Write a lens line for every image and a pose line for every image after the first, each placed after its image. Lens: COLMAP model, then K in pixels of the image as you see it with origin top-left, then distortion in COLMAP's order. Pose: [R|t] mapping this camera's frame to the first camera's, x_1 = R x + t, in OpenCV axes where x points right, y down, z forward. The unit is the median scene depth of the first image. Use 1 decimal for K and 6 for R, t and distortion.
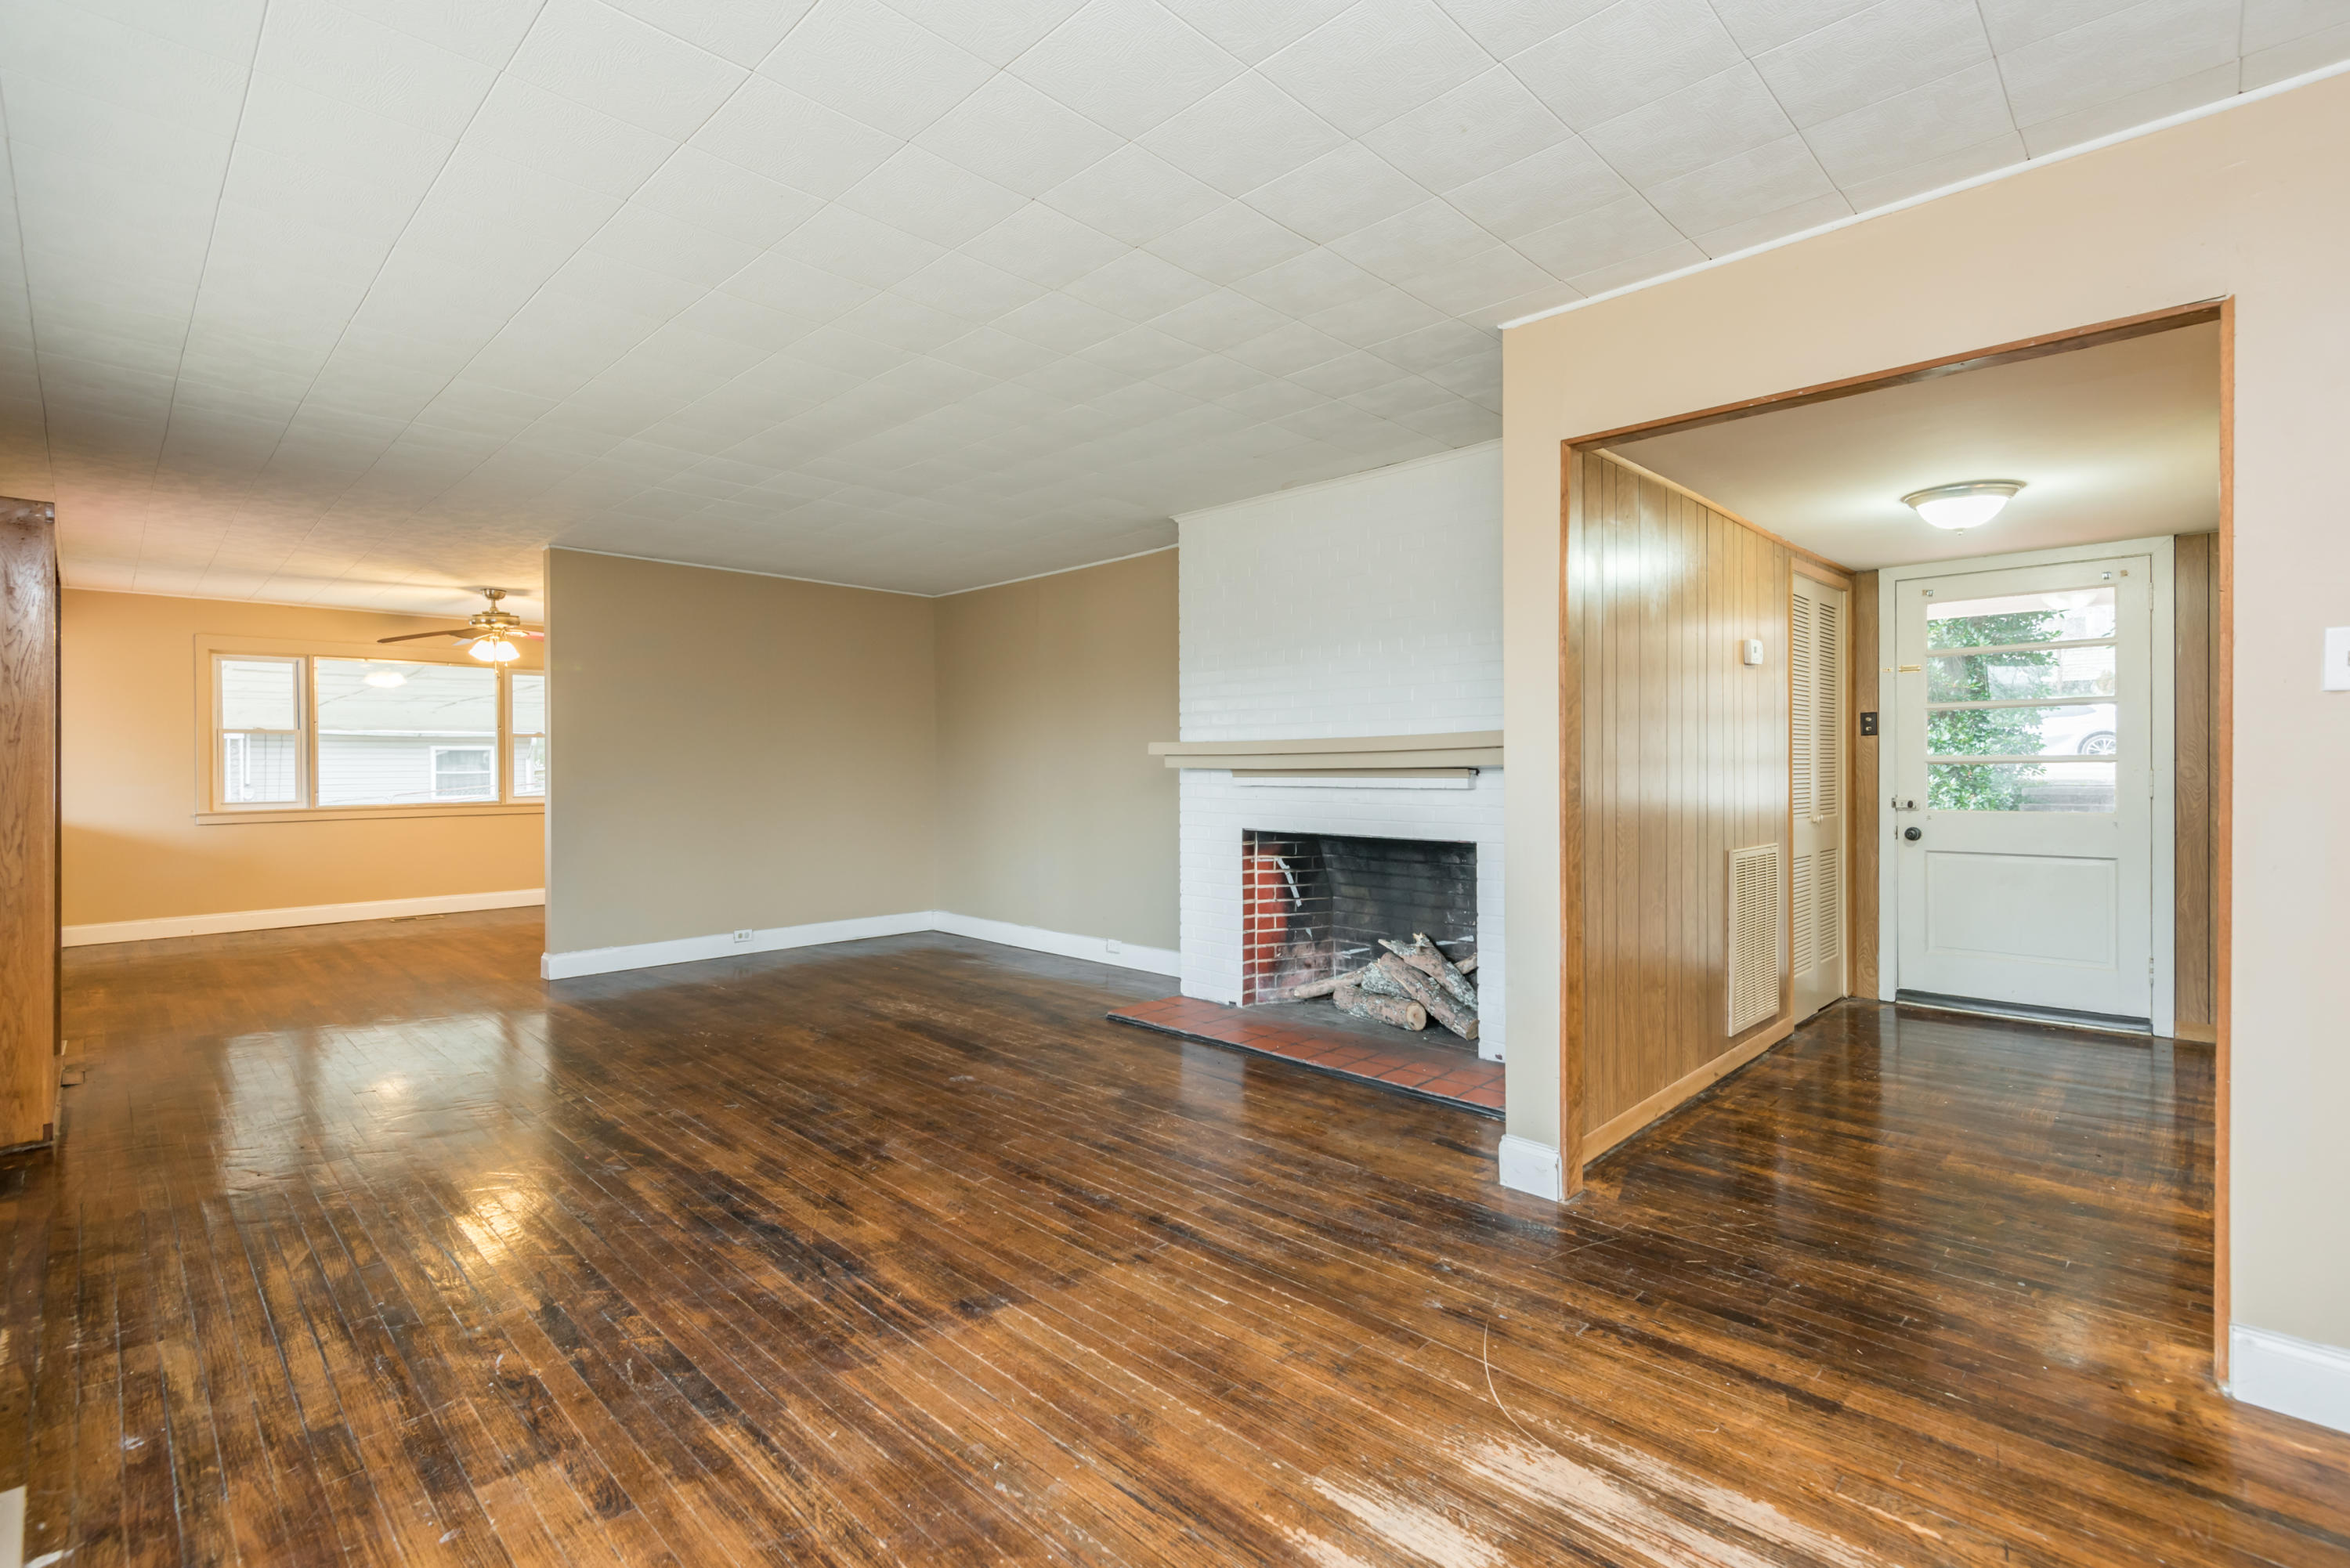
lens RADIAL K [[1064.8, 0, 1185.5], [0, 1064.8, 762.3], [0, 0, 1]] dist [0.022299, -0.001973]
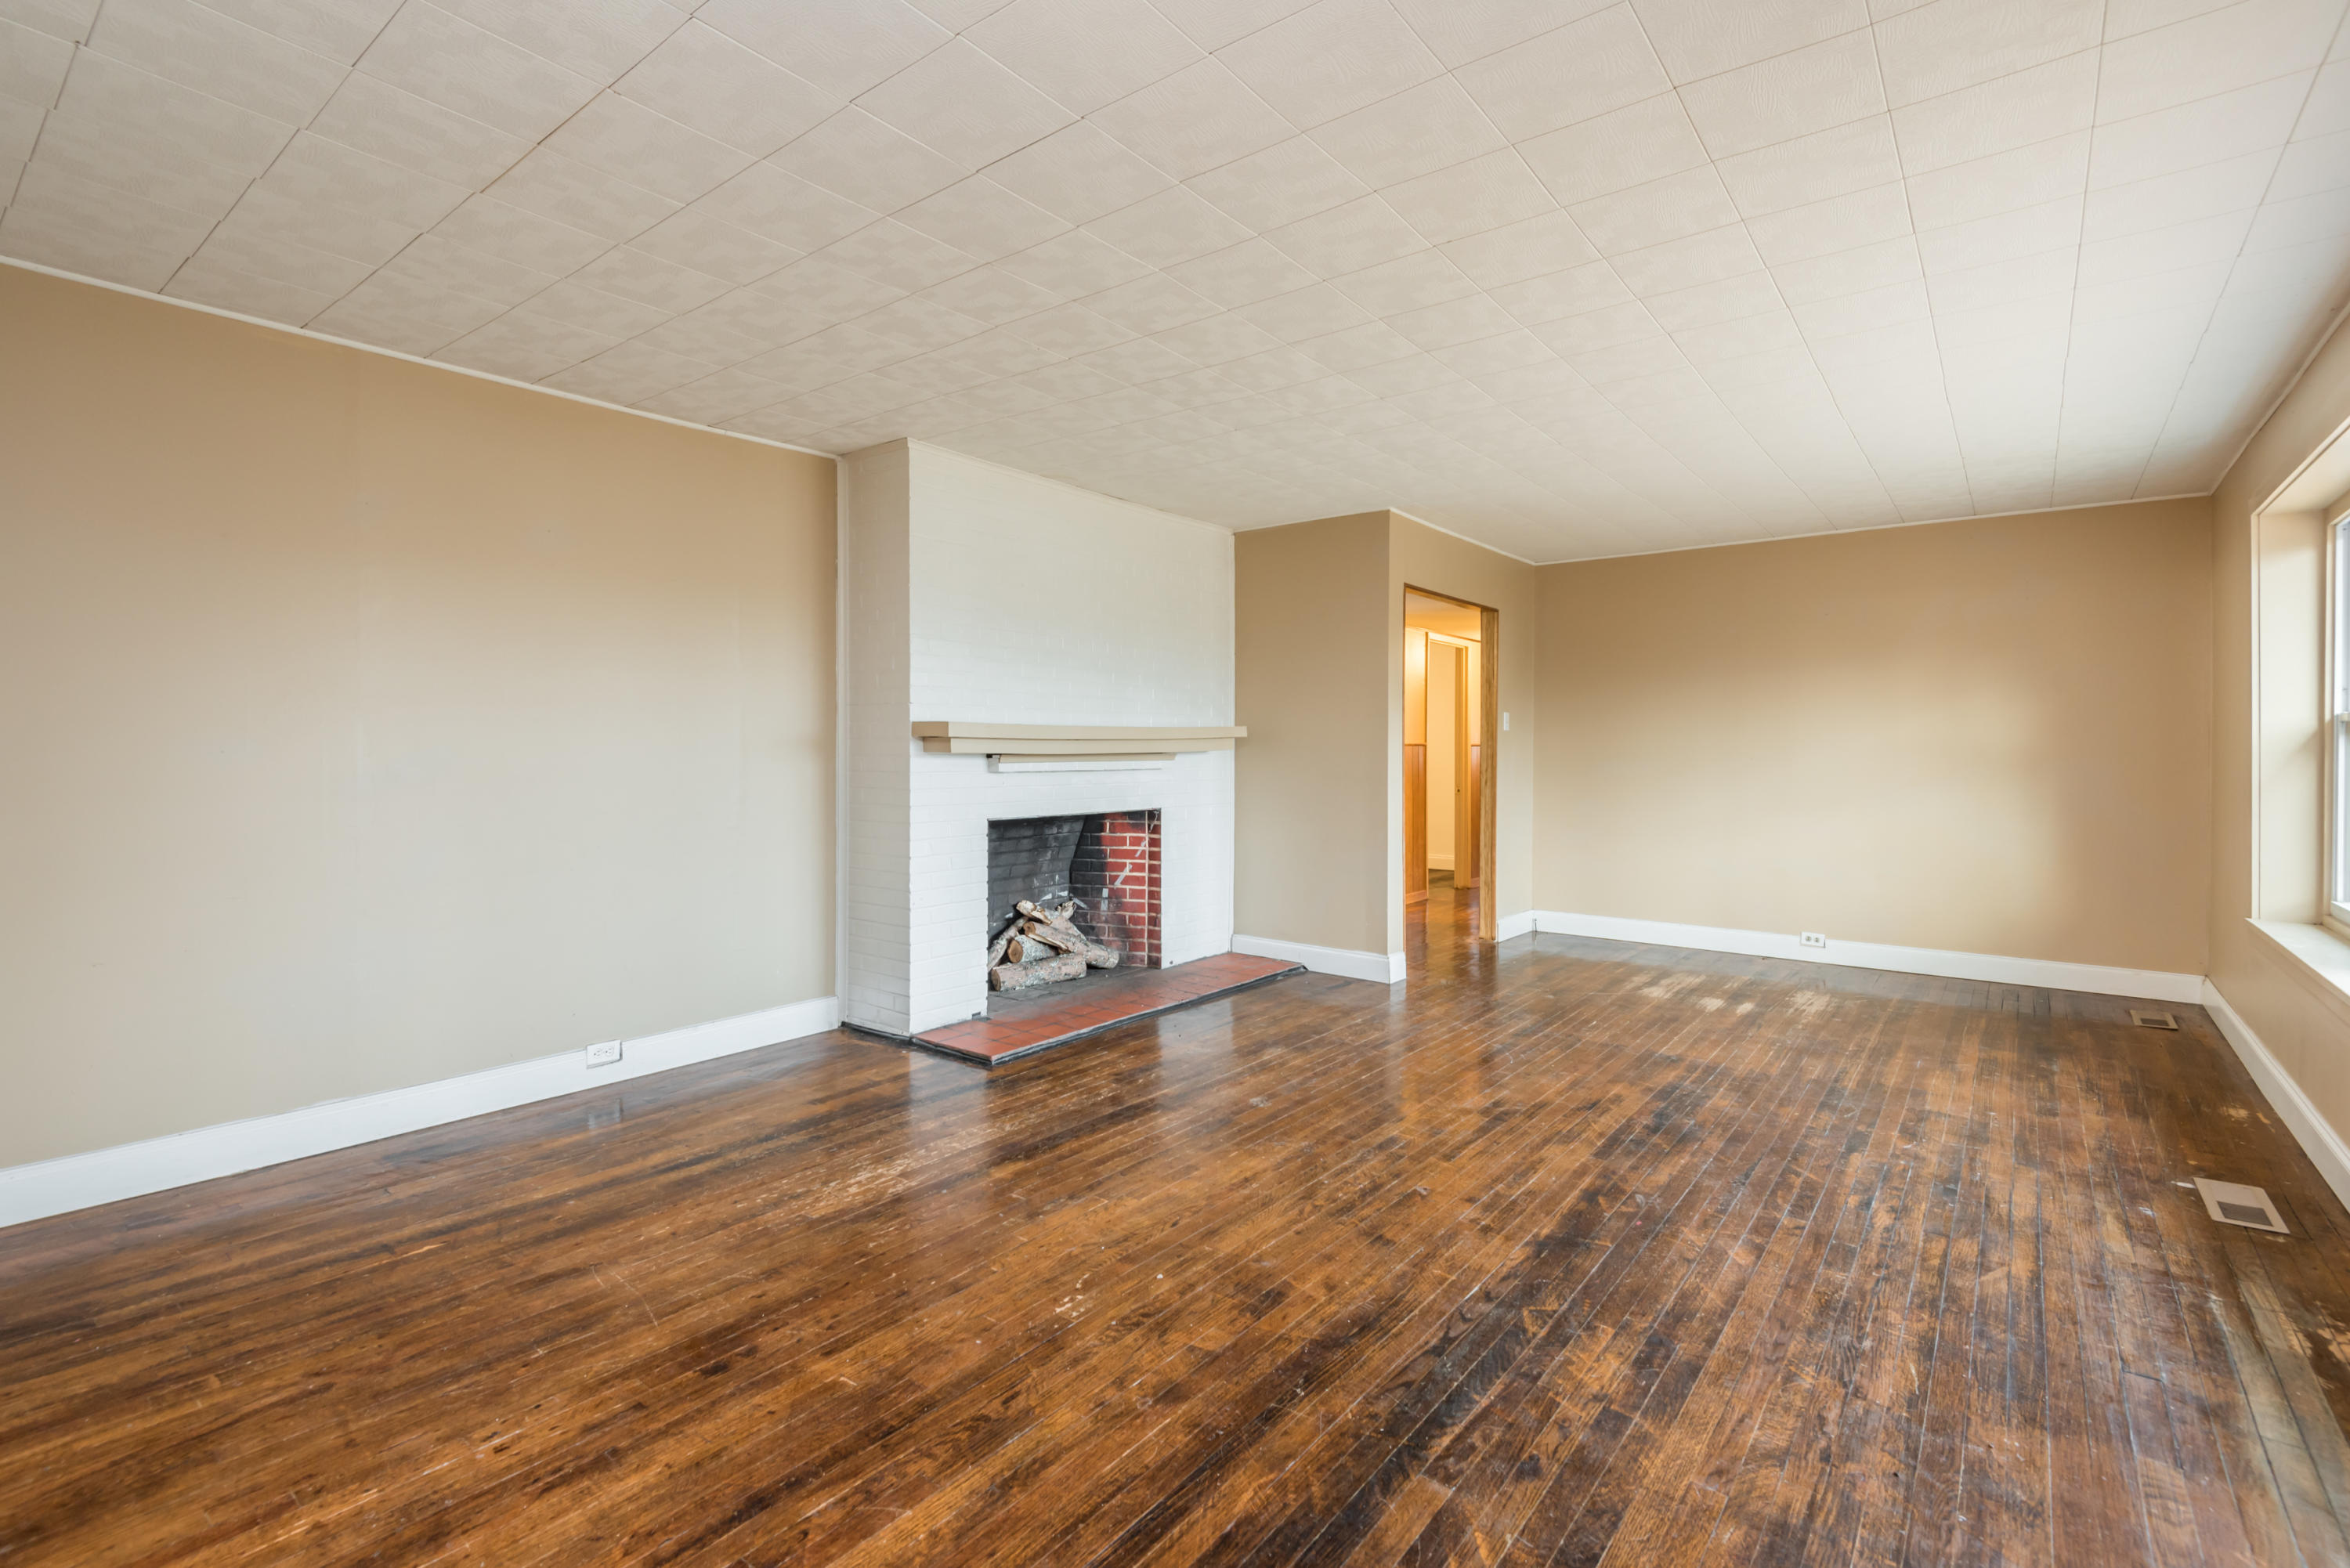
lens RADIAL K [[1064.8, 0, 1165.0], [0, 1064.8, 742.4], [0, 0, 1]] dist [0.022299, -0.001973]
pose [[-0.101874, 0.009289, 0.994754, -1.452554], [-0.002999, 0.999949, -0.009645, 0.008628], [-0.994793, -0.003966, -0.101841, 1.565164]]
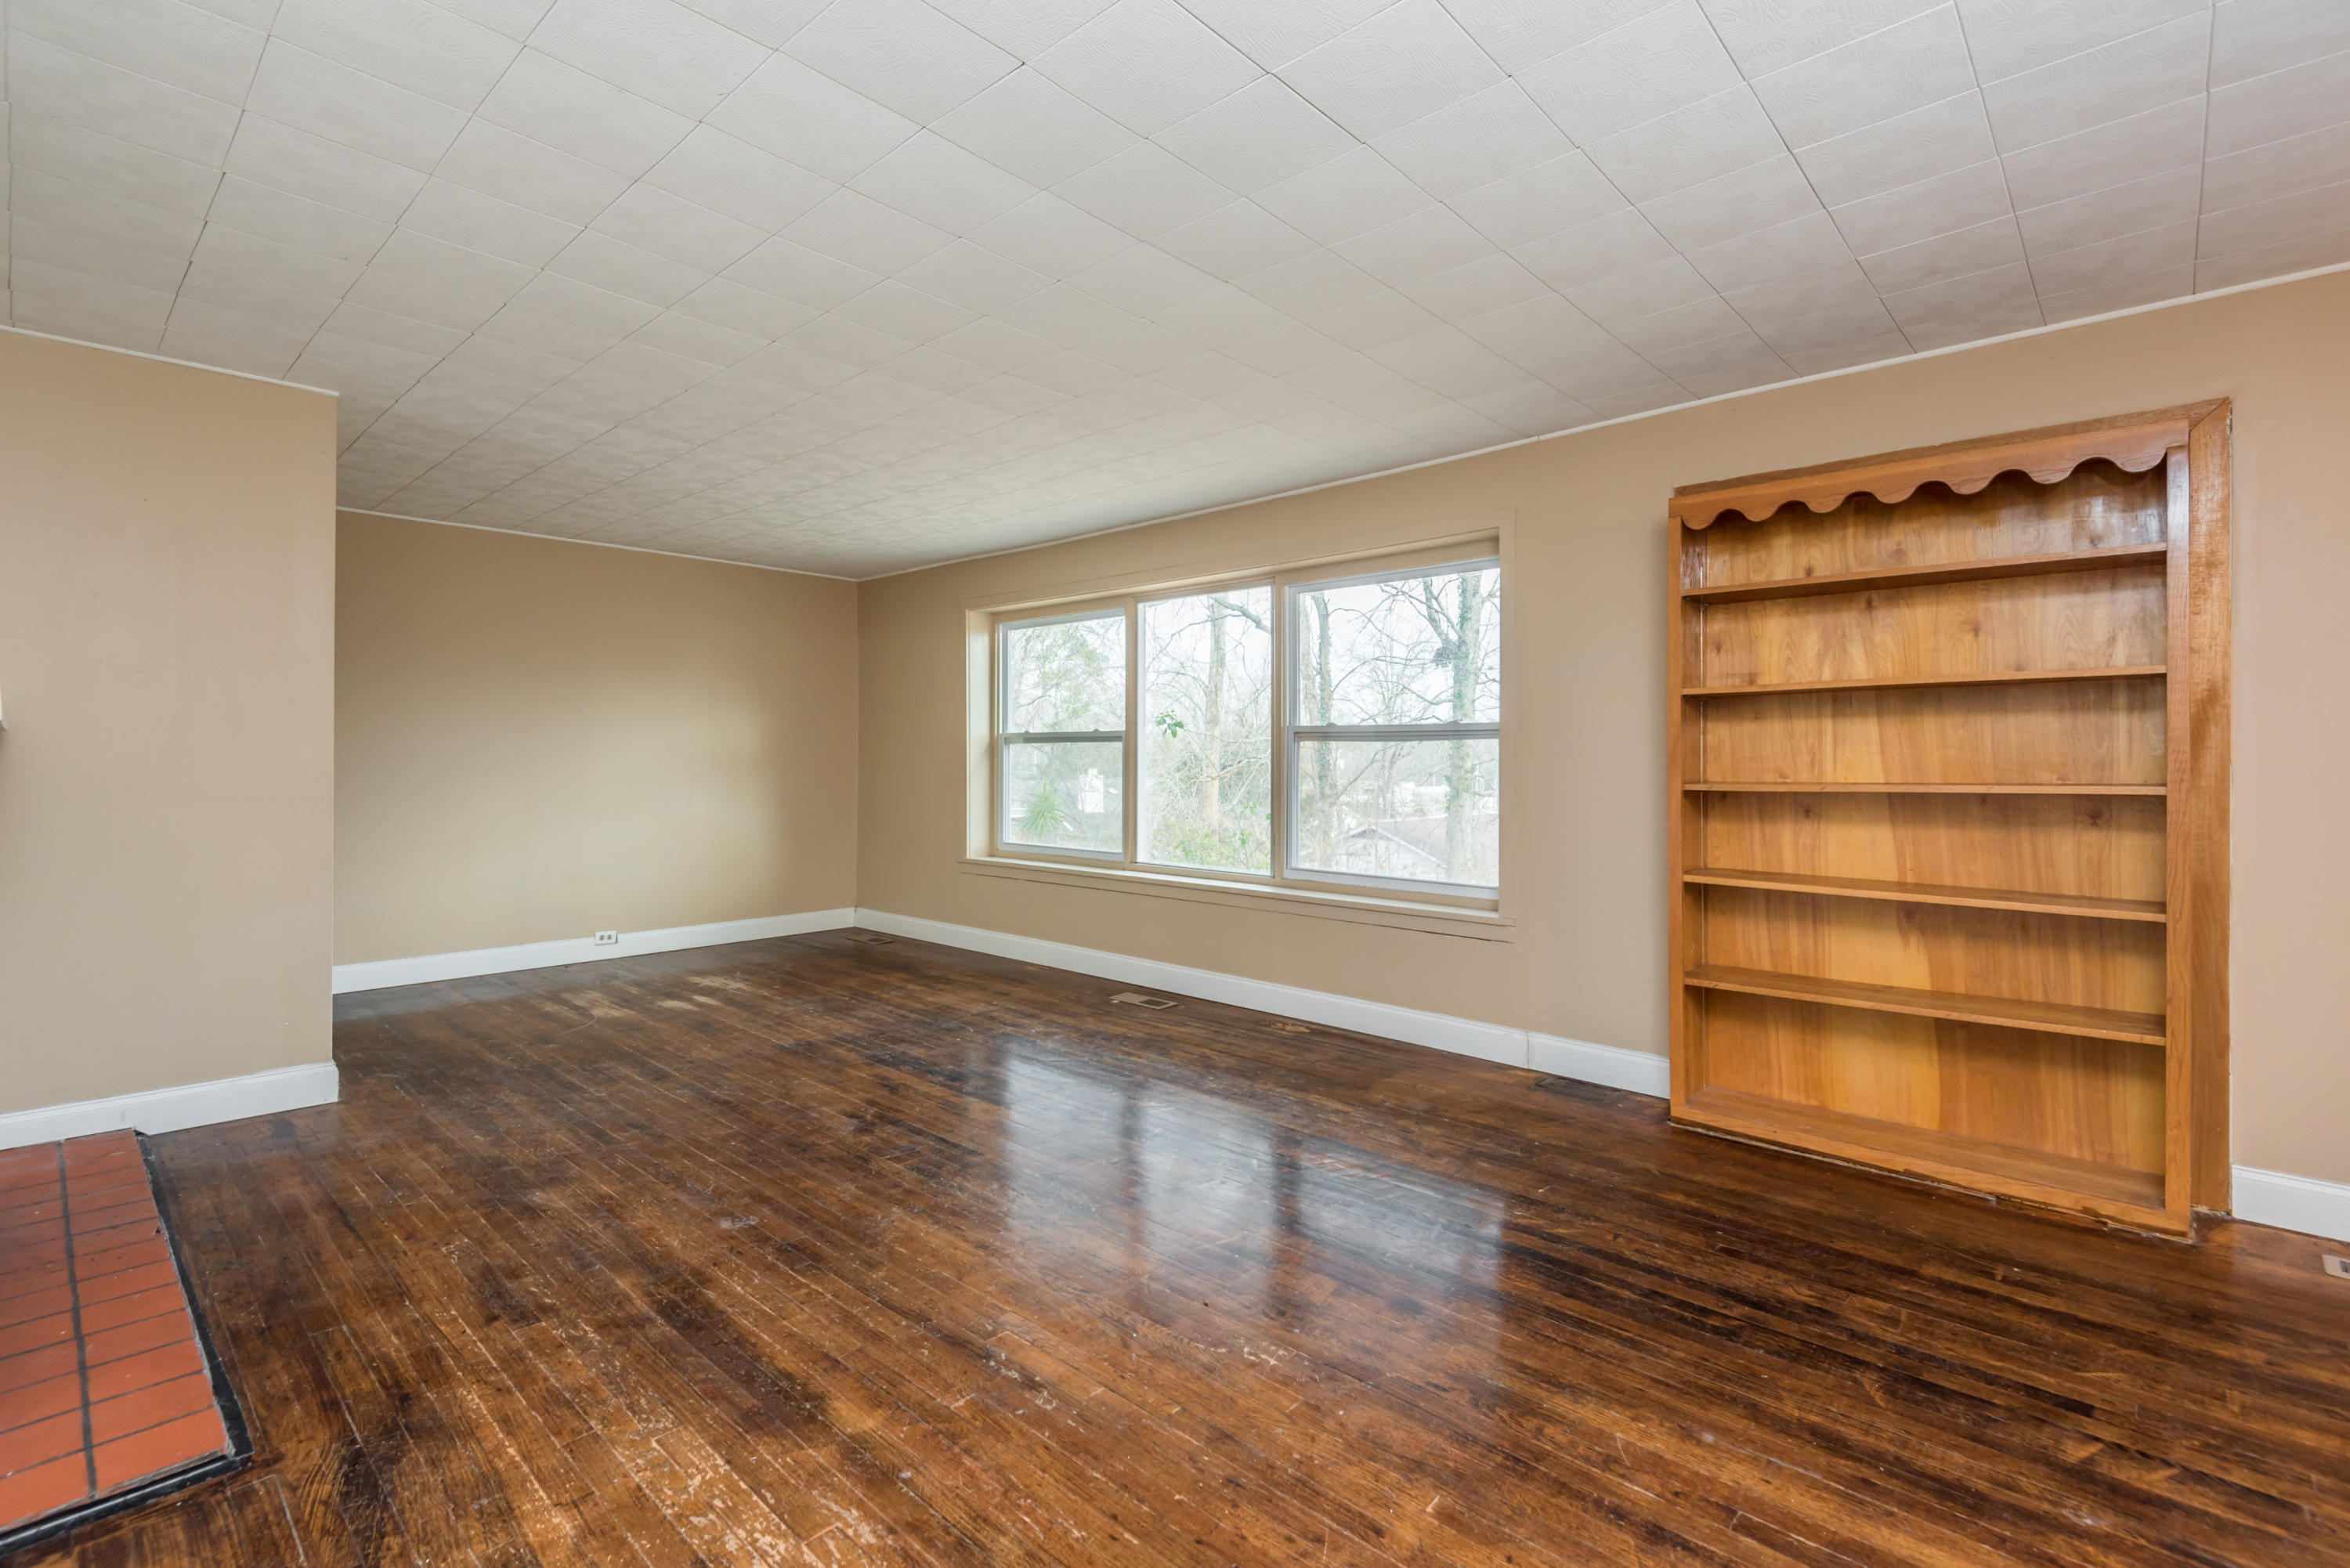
lens RADIAL K [[1064.8, 0, 1174.7], [0, 1064.8, 776.7], [0, 0, 1]] dist [0.022299, -0.001973]
pose [[-0.999798, 0.001964, -0.019999, -0.629542], [0.001553, 0.999788, 0.020524, 0.004268], [0.020035, 0.020489, -0.999589, 2.238862]]
